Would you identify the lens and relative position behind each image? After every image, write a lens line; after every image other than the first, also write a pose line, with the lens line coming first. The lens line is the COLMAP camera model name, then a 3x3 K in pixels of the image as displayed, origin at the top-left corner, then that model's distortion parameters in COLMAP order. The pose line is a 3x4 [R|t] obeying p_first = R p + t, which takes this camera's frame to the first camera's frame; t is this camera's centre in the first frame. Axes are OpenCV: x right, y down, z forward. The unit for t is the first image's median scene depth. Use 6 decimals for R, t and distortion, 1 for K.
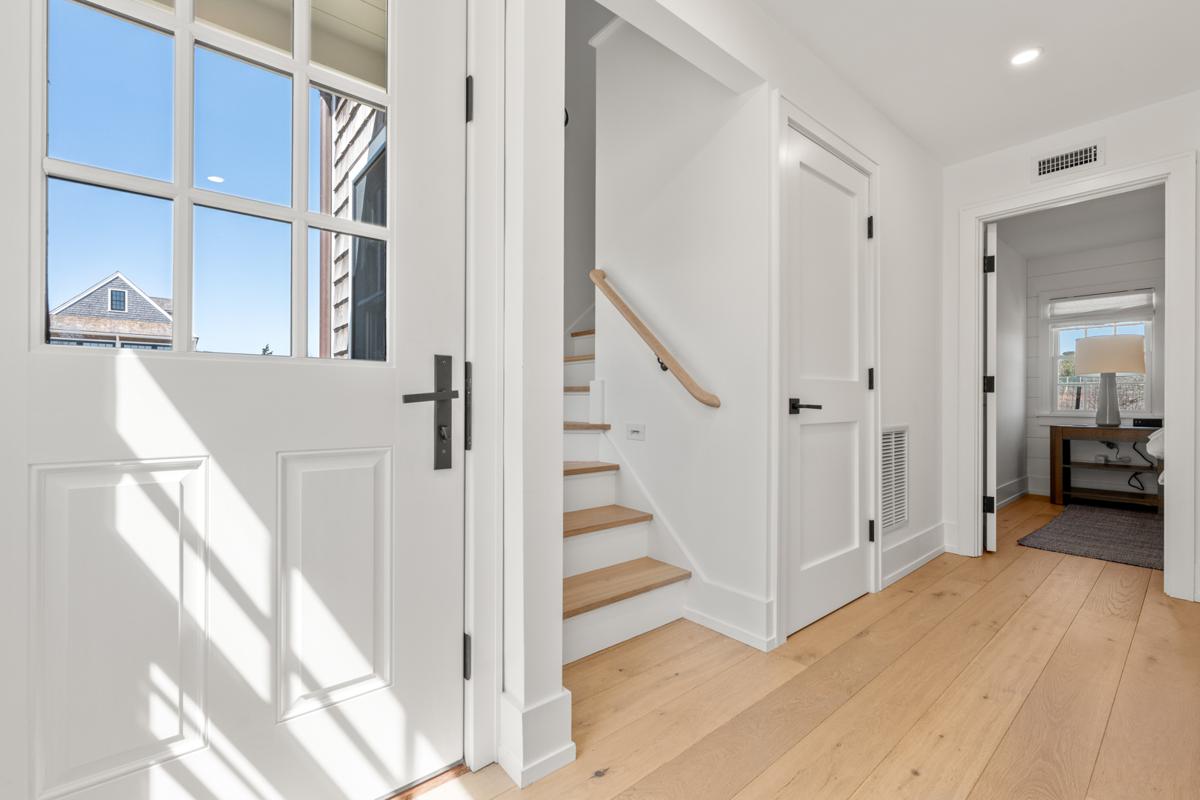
lens RADIAL K [[509.8, 0, 600.0], [0, 509.8, 400.0], [0, 0, 1]] dist [-0.001514, -0.000161]
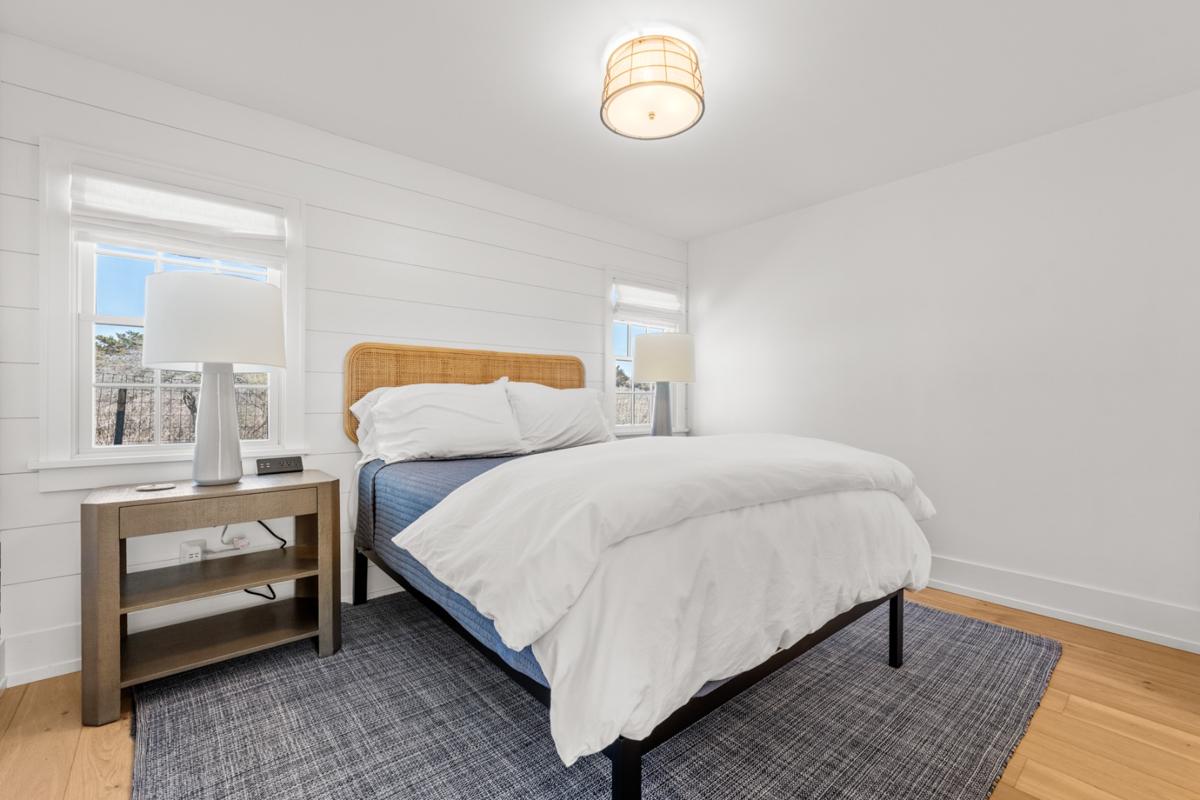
lens RADIAL K [[498.7, 0, 600.1], [0, 498.7, 396.7], [0, 0, 1]] dist [-0.002991, -0.000290]
pose [[-0.011400, -0.002673, 0.999931, 0.545472], [-0.009947, 0.999947, 0.002560, -0.027428], [-0.999886, -0.009917, -0.011426, 0.654512]]
